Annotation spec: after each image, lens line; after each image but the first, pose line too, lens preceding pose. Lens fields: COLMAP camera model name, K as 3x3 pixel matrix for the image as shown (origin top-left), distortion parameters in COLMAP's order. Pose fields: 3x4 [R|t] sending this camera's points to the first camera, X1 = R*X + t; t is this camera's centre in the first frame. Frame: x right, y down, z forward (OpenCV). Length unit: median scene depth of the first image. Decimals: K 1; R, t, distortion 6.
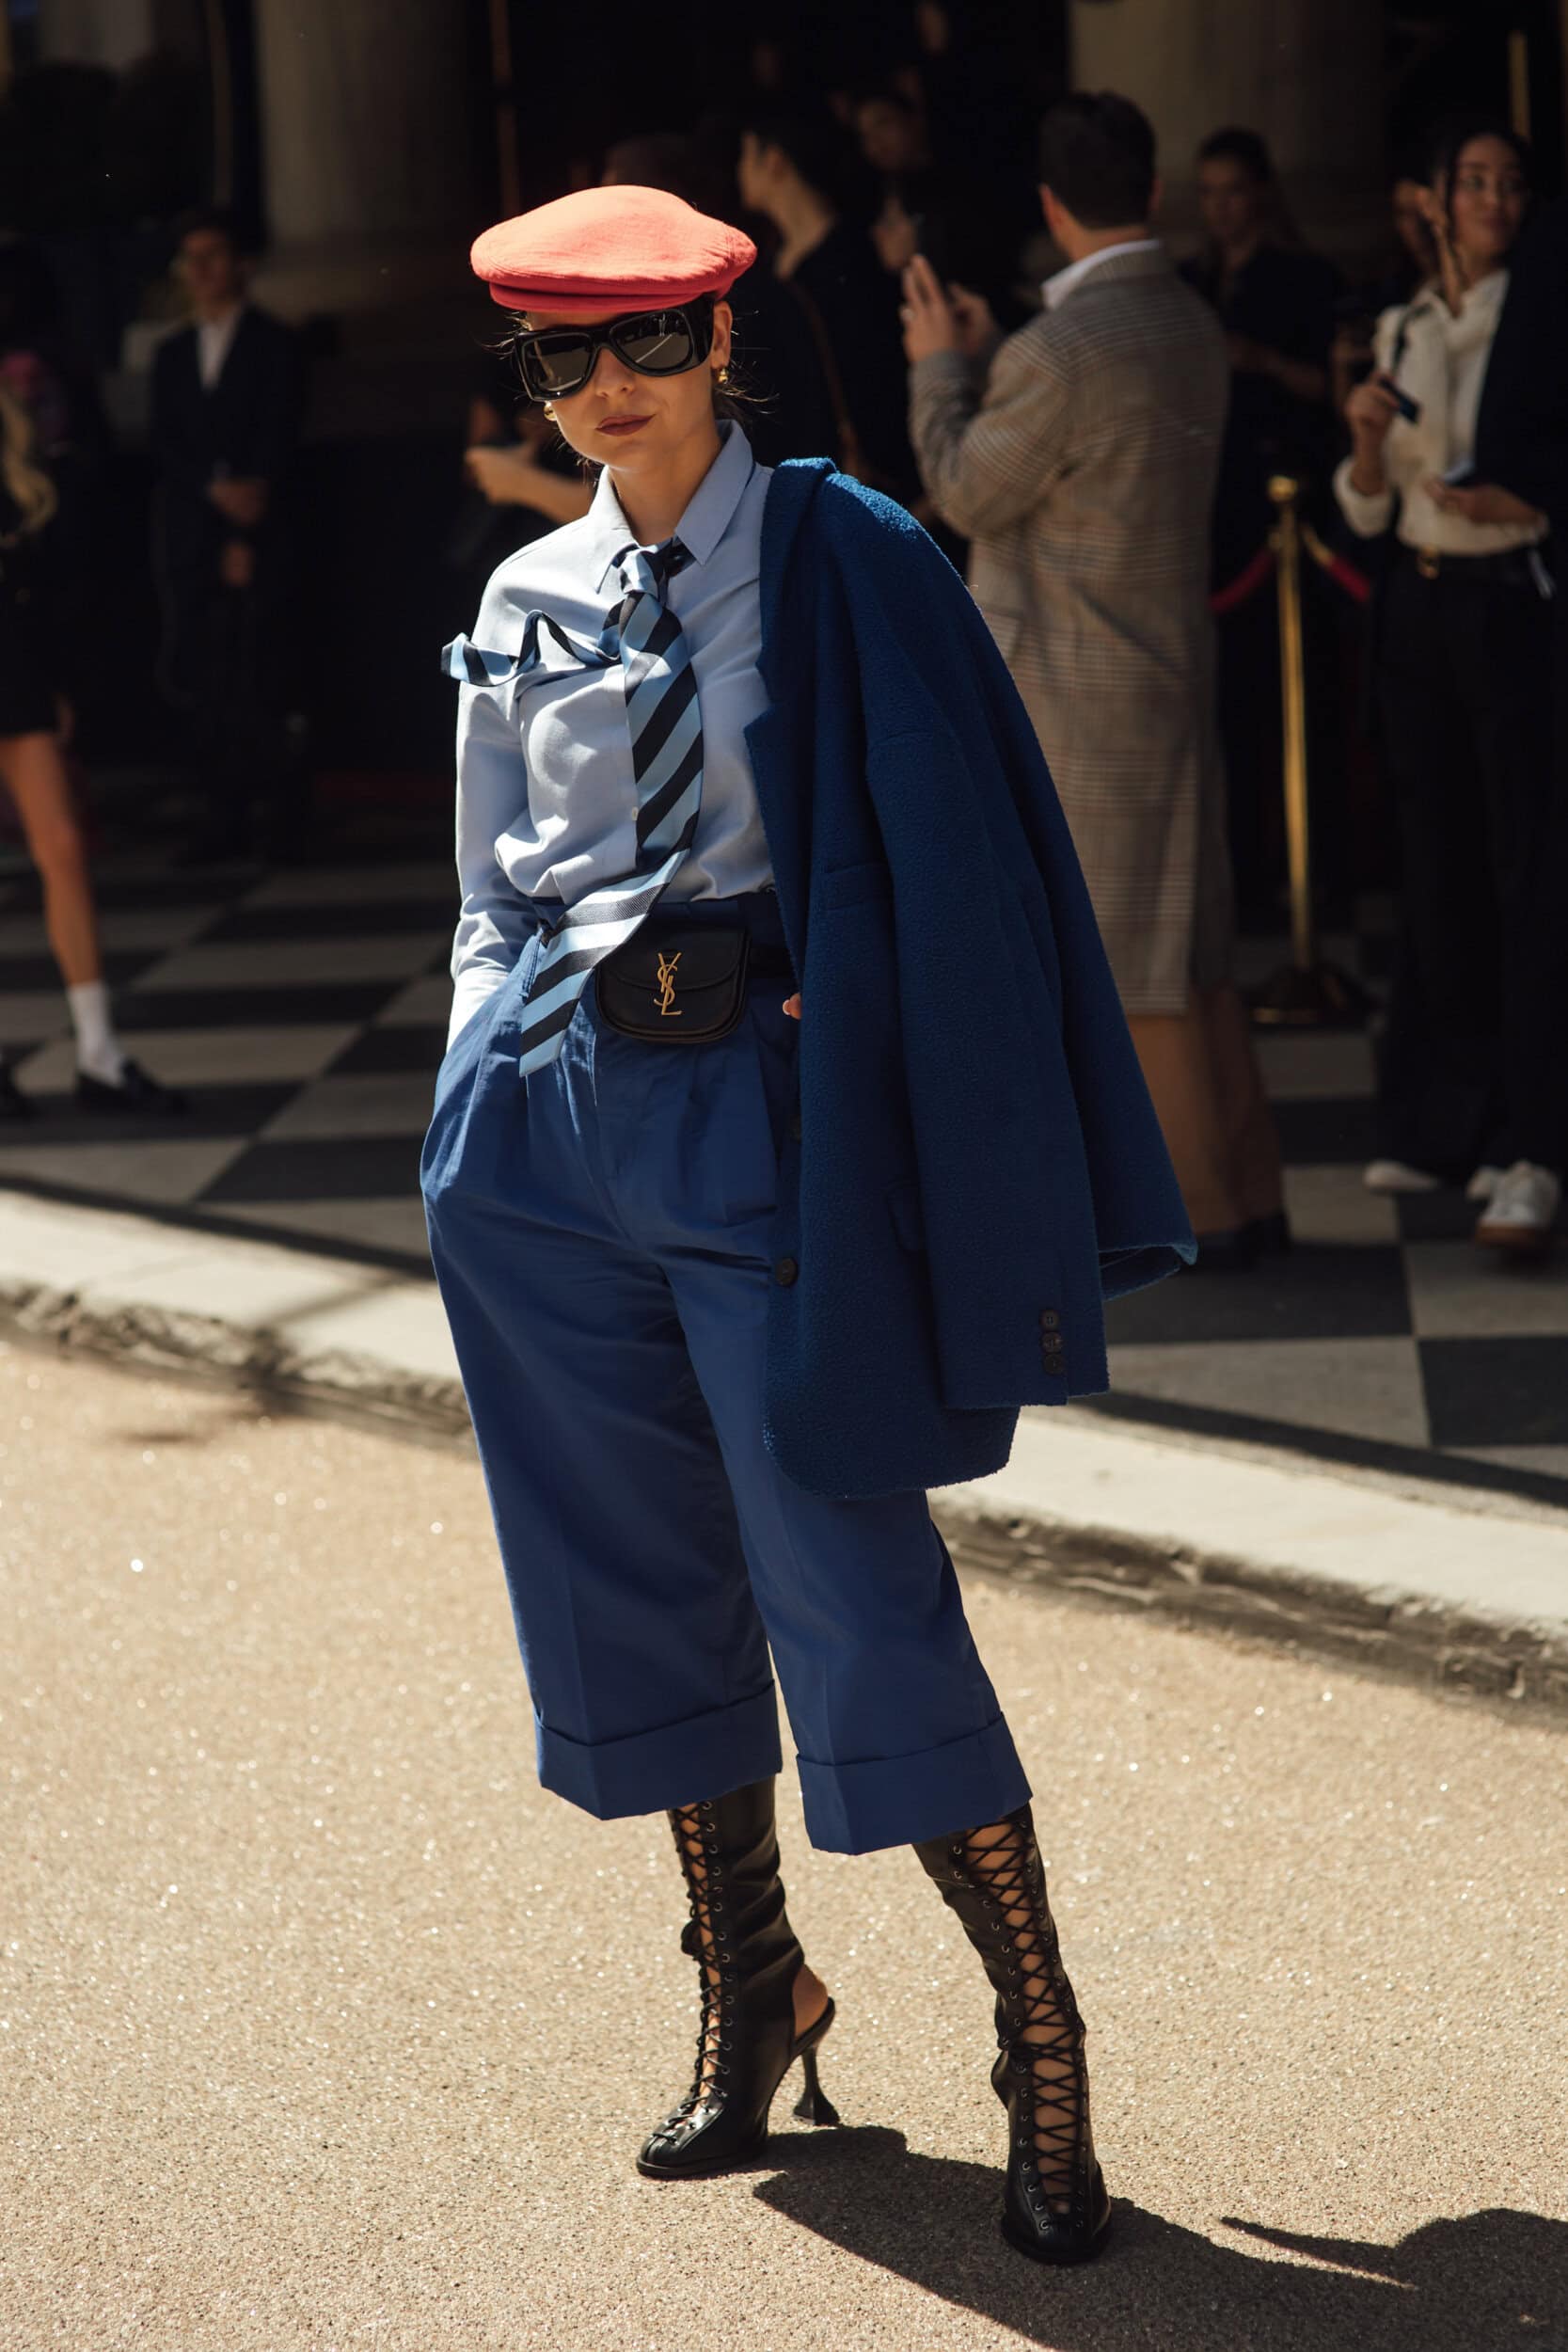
lens RADIAL K [[5589.0, 0, 784.0], [0, 5589.0, 1176.0], [0, 0, 1]] dist [-0.012338, -0.544000]
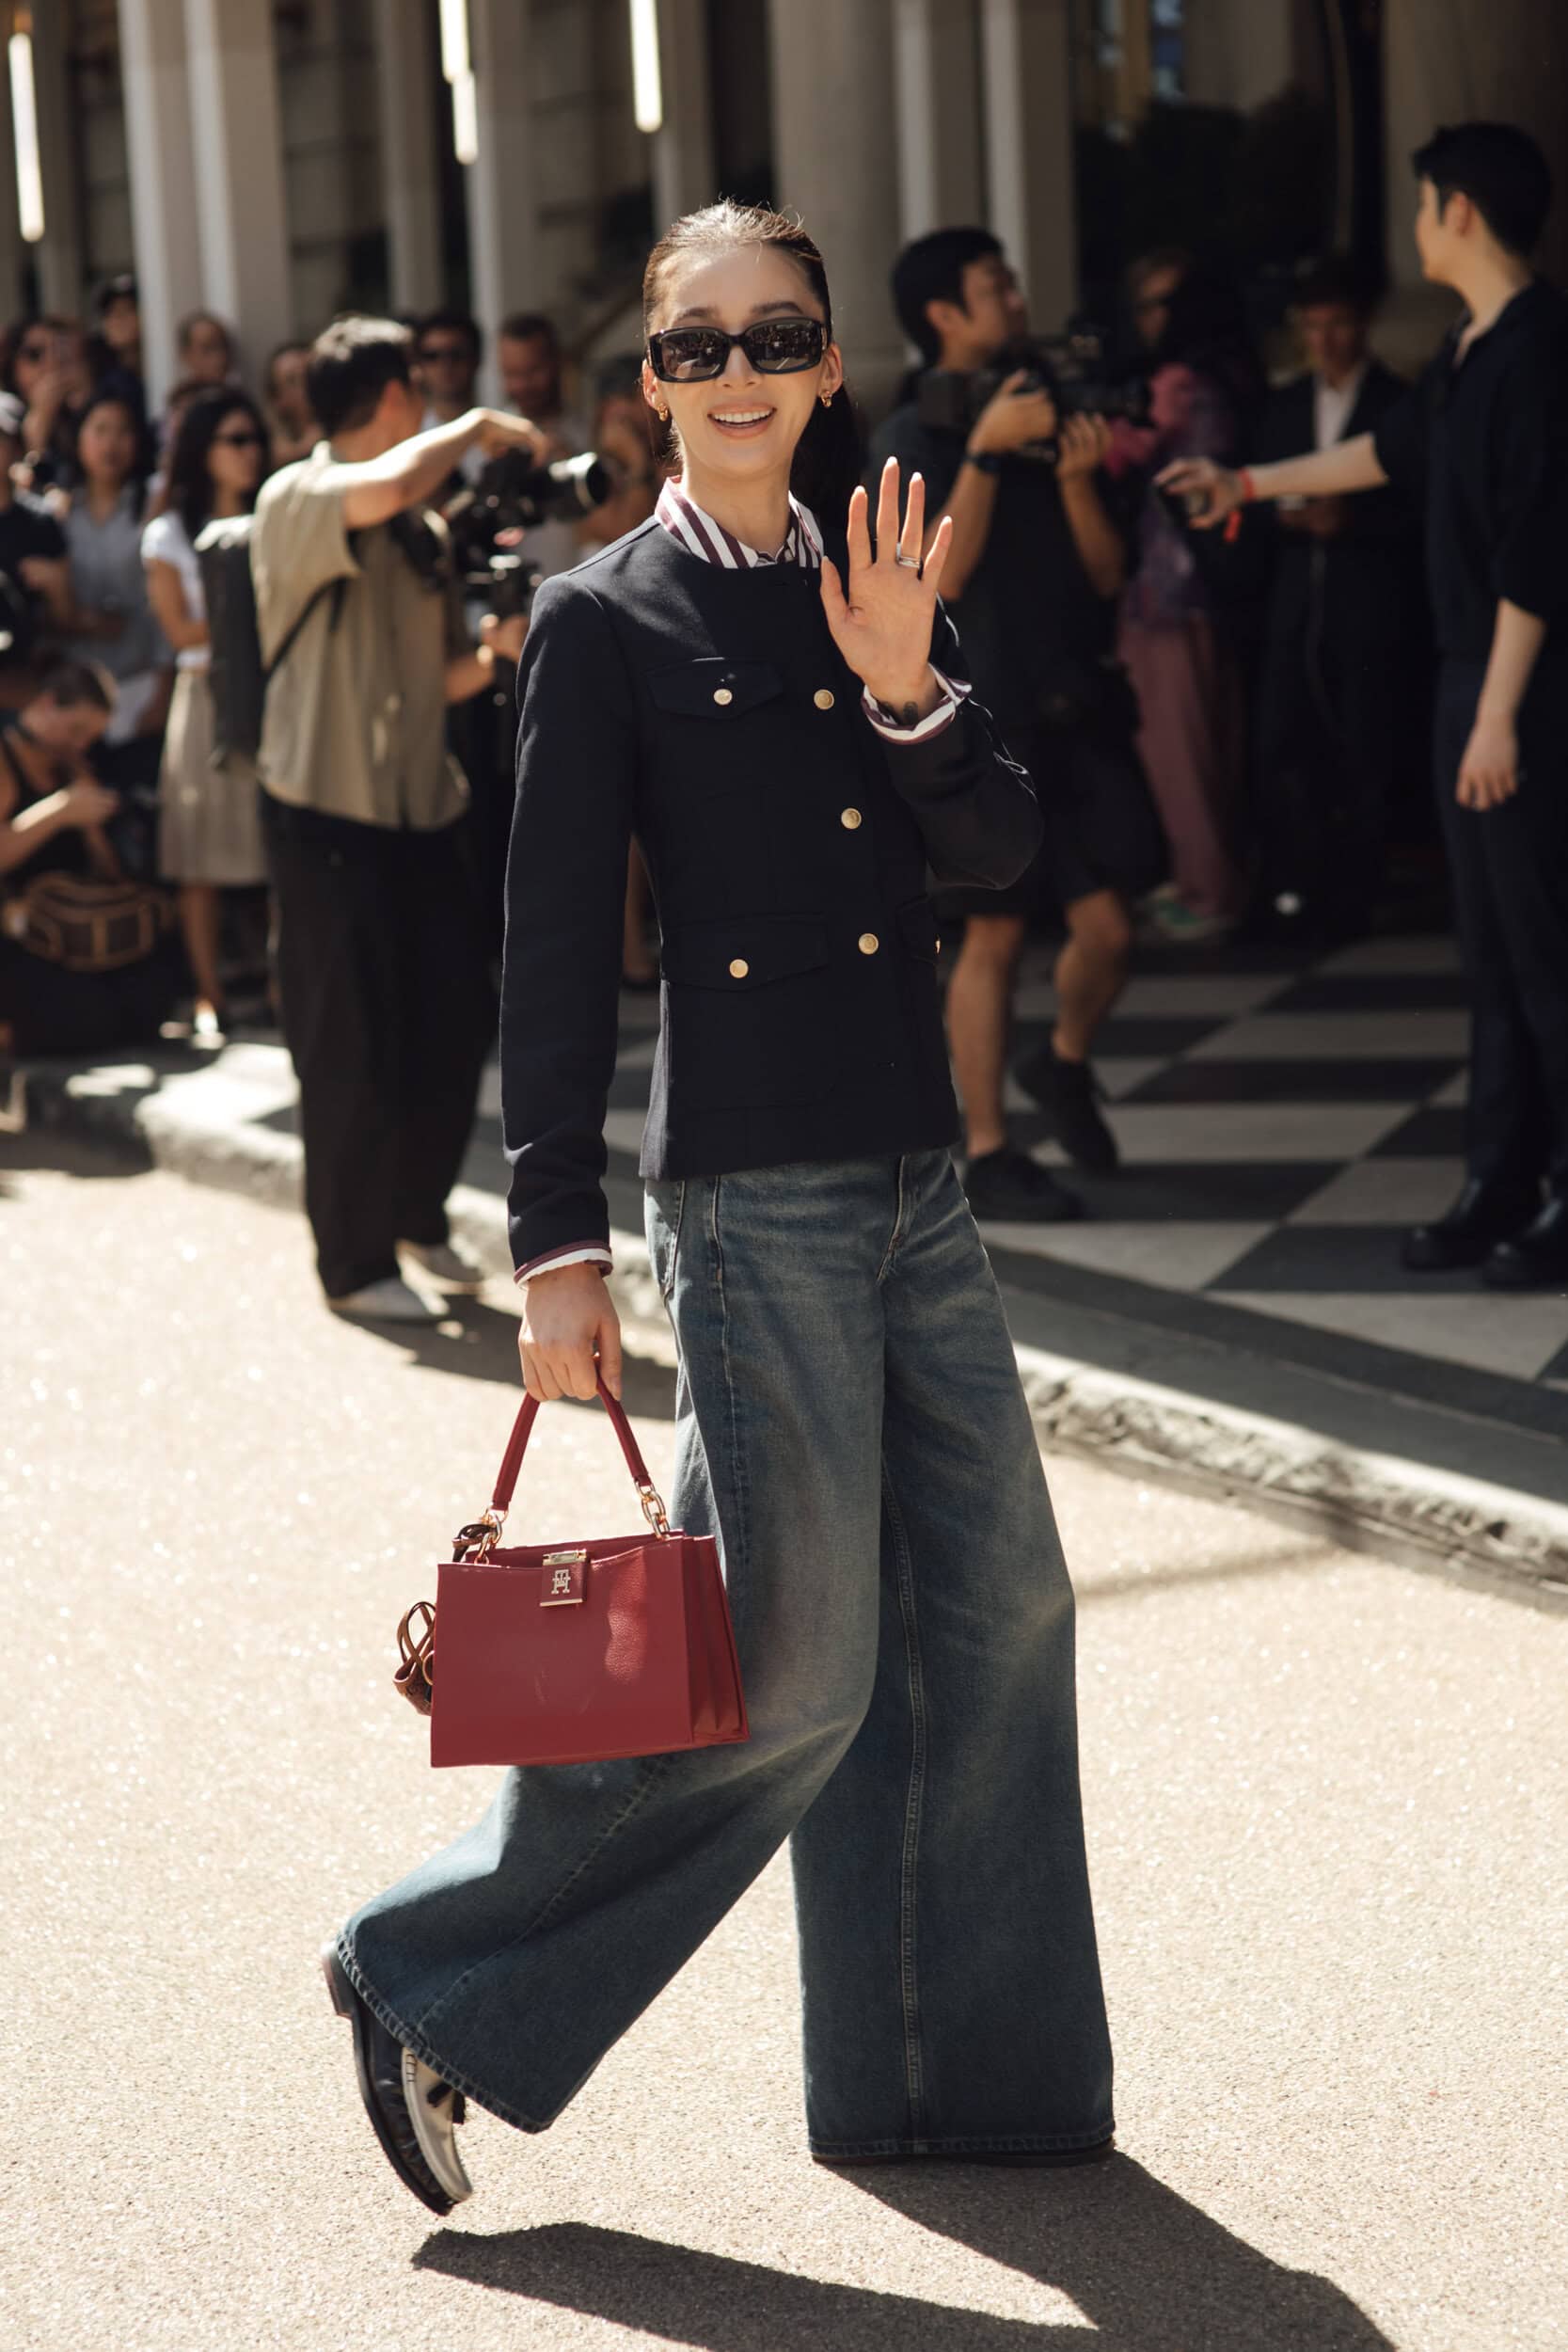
lens RADIAL K [[5589.0, 0, 784.0], [0, 5589.0, 1176.0], [0, 0, 1]] dist [-0.012338, -0.544000]
pose [[0.977728, 0.035869, -0.206789, 0.030730], [-0.038071, 0.999253, -0.006680, -0.008566], [0.206395, 0.014404, 0.978363, 0.095405]]
